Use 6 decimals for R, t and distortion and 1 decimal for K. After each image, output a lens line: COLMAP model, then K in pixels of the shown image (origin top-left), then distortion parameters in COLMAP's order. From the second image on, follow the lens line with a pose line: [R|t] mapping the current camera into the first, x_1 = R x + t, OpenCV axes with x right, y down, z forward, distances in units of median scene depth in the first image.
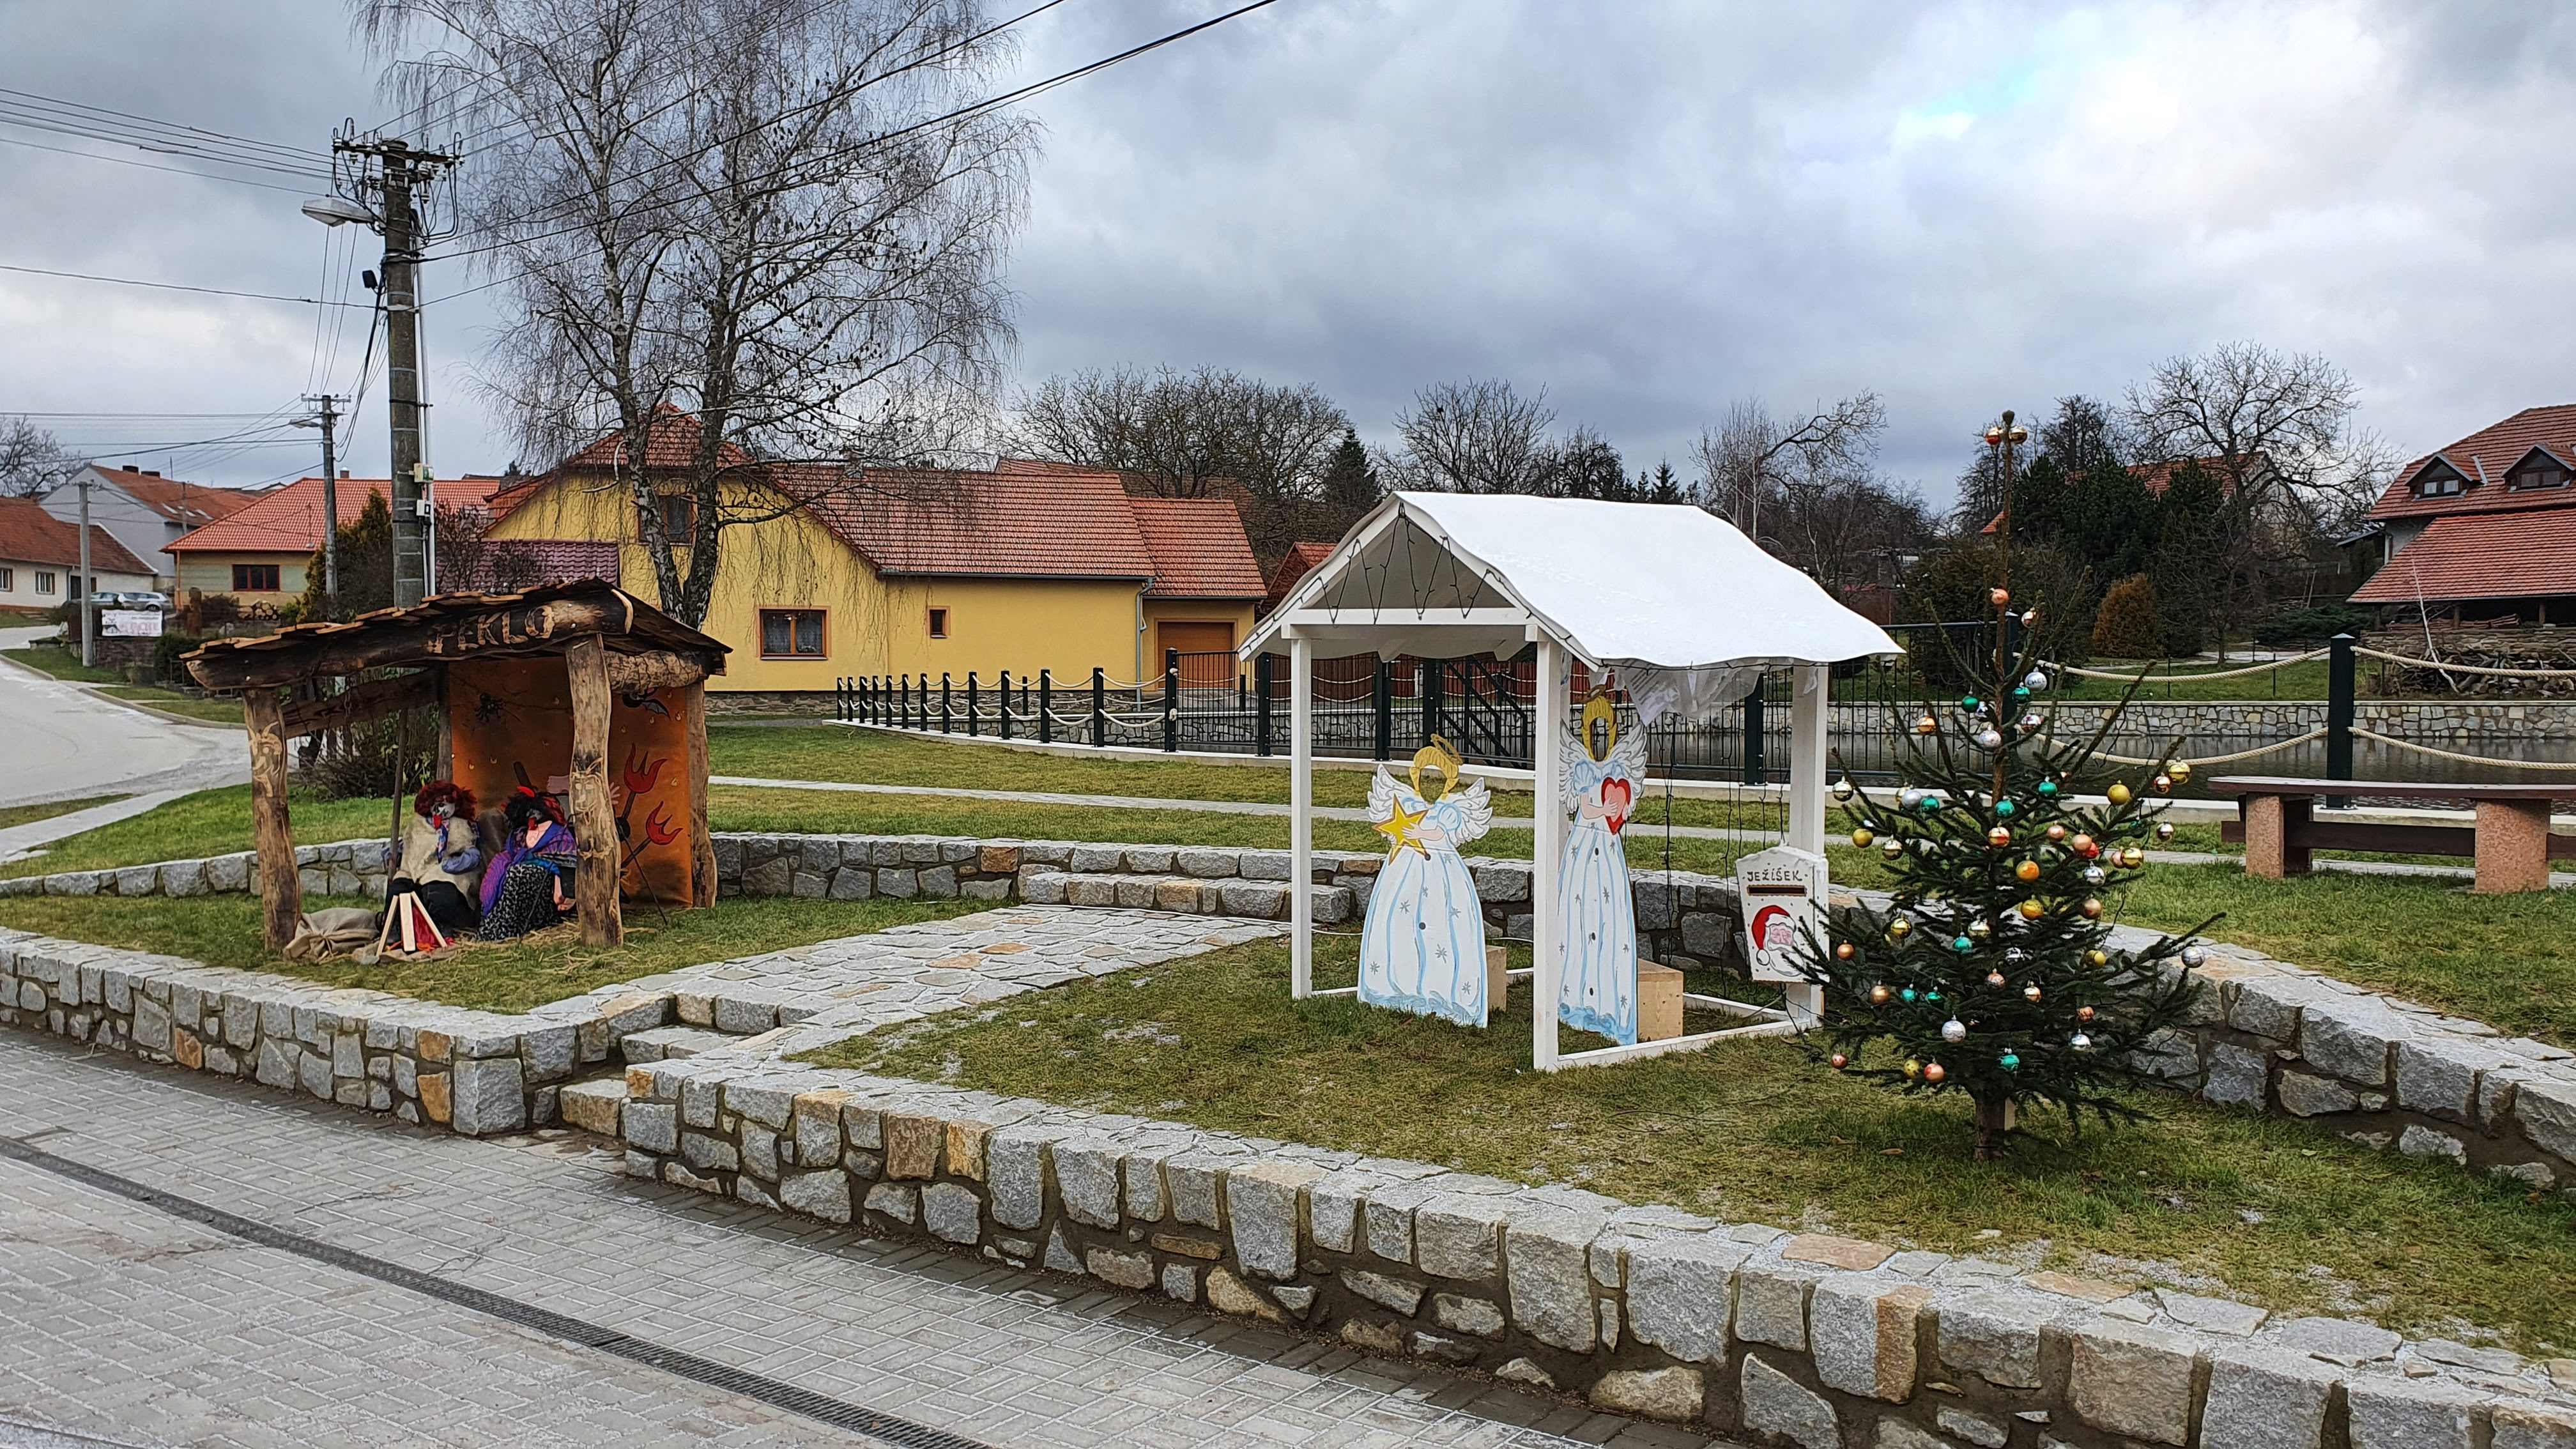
lens RADIAL K [[2235.5, 0, 1476.8], [0, 2235.5, 719.9], [0, 0, 1]] dist [0.154094, -0.327504]
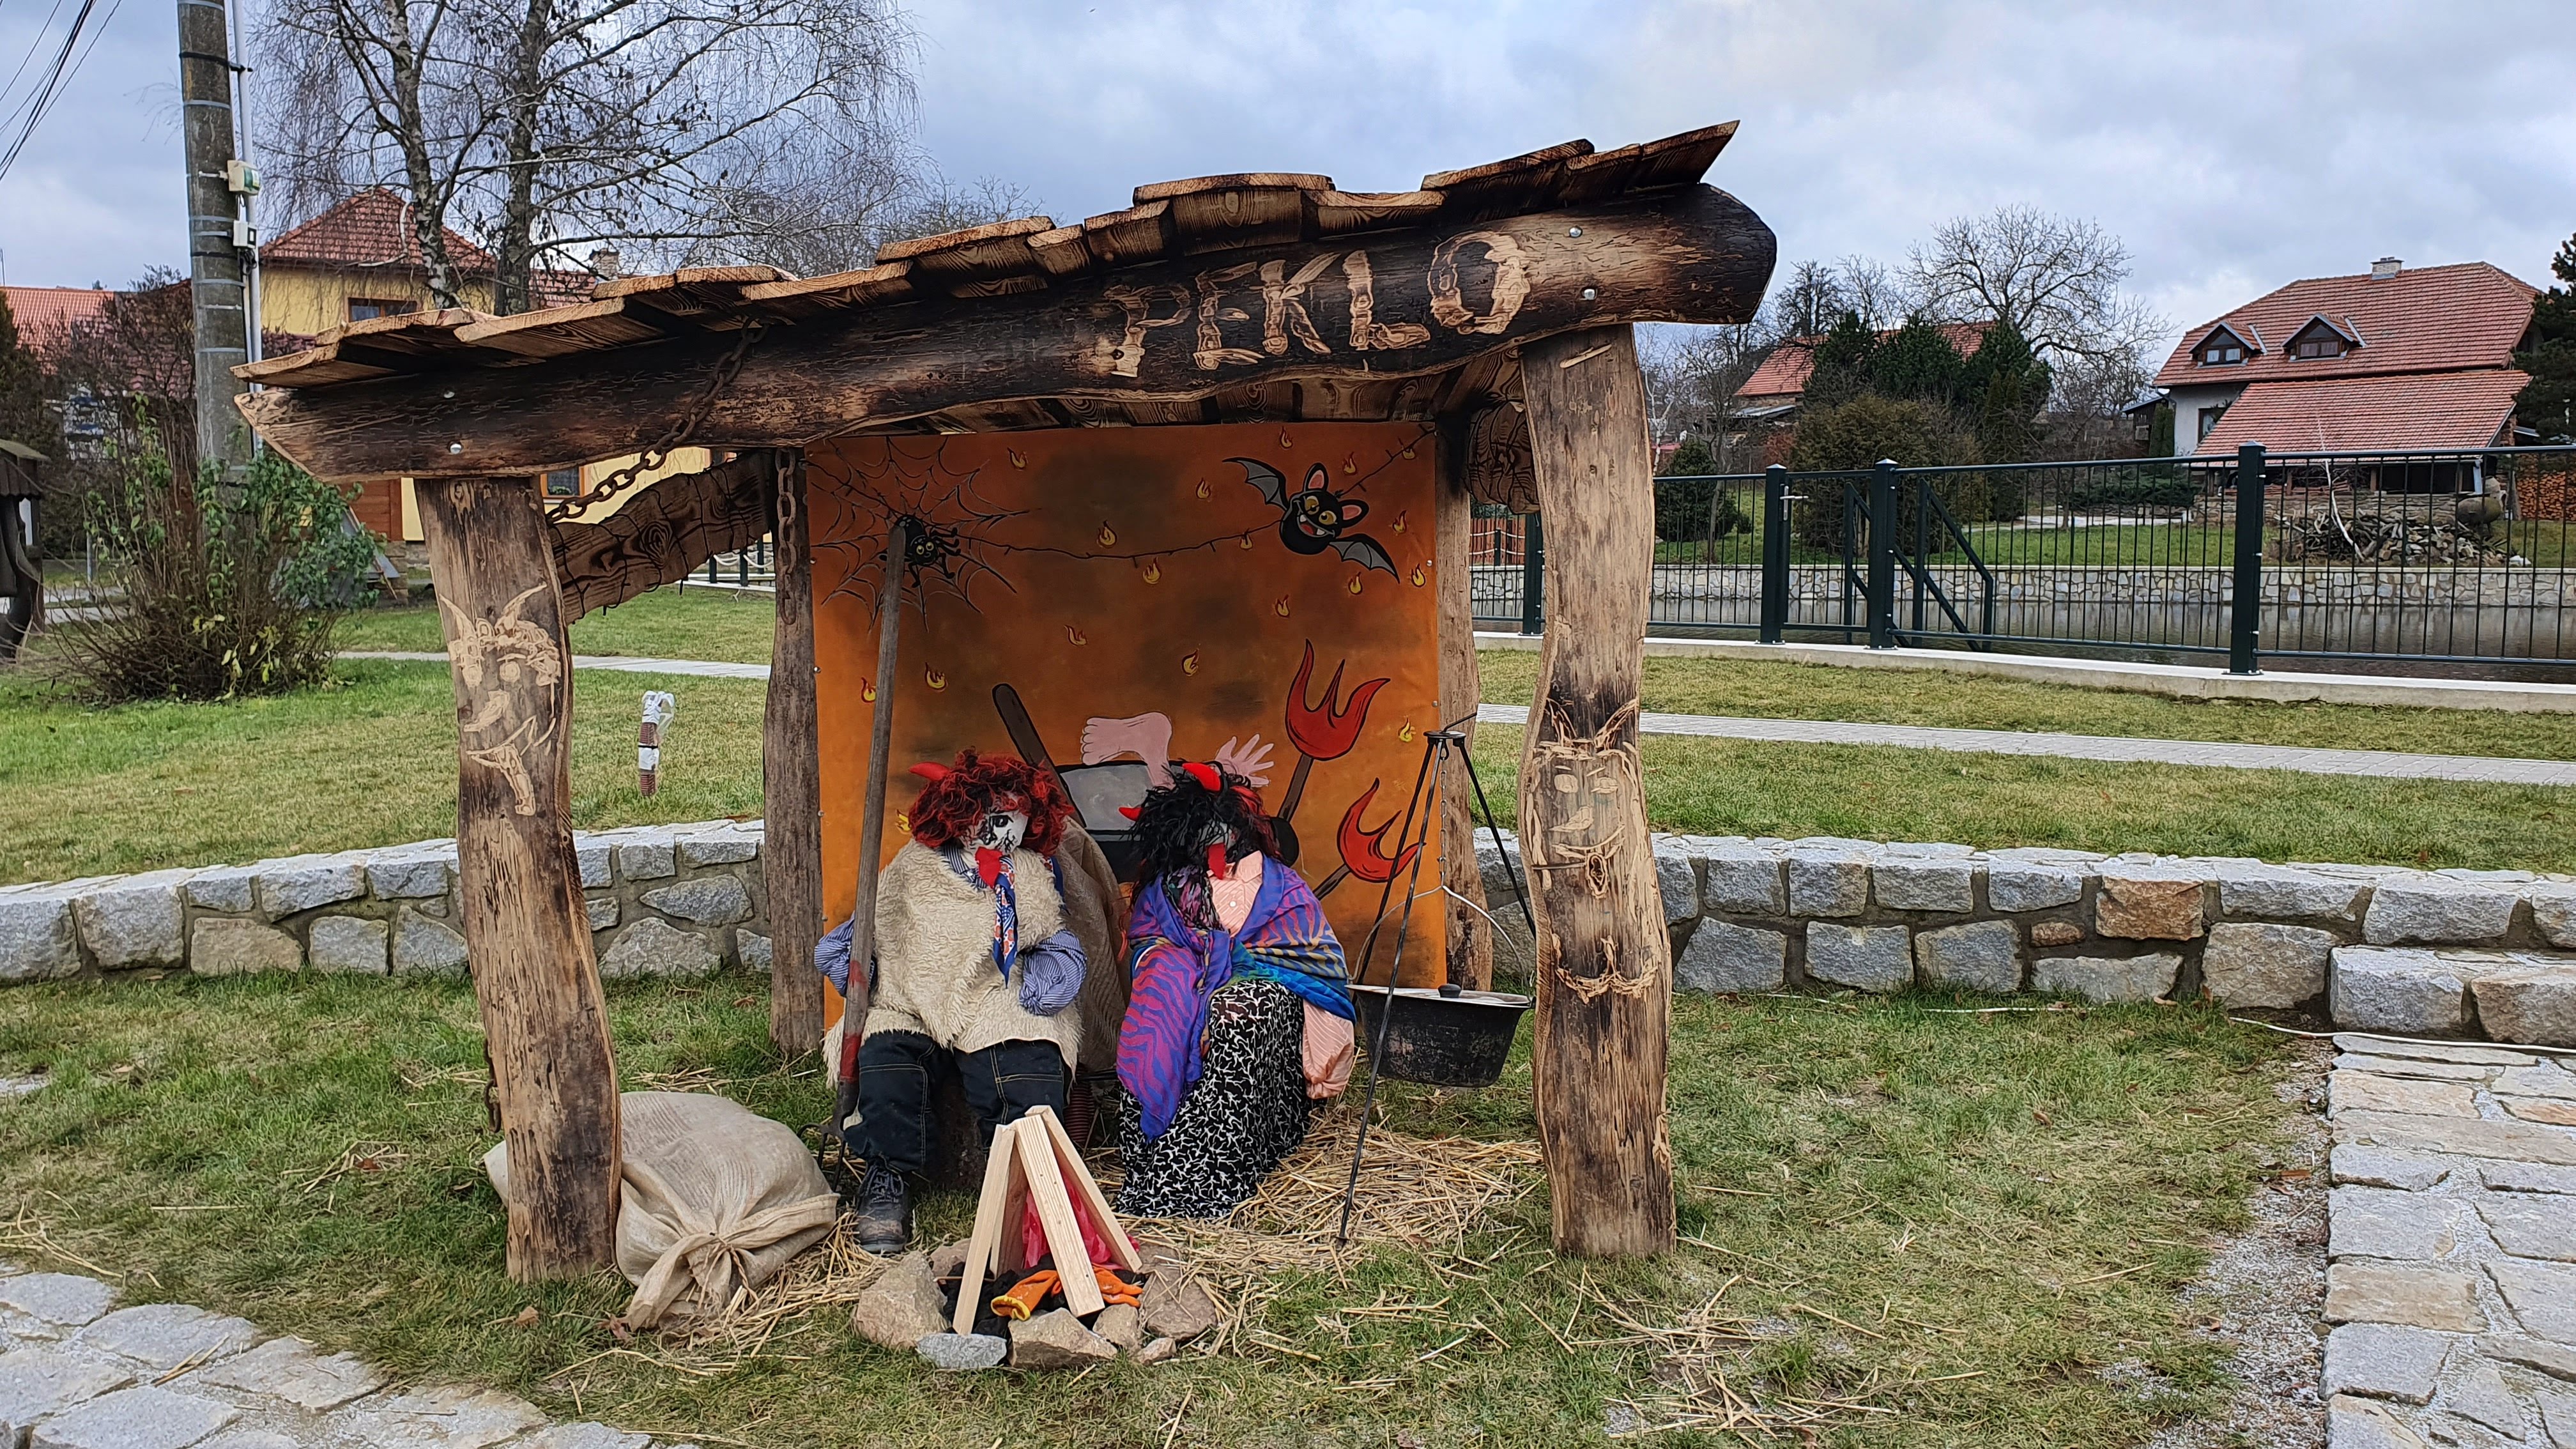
lens RADIAL K [[1873.3, 0, 1219.6], [0, 1873.3, 699.2], [0, 0, 1]] dist [0.062661, -0.077189]
pose [[0.984451, -0.005023, 0.175590, -0.448836], [-0.006101, 0.998010, 0.062754, -0.000314], [-0.175556, -0.062850, 0.982461, 0.669531]]
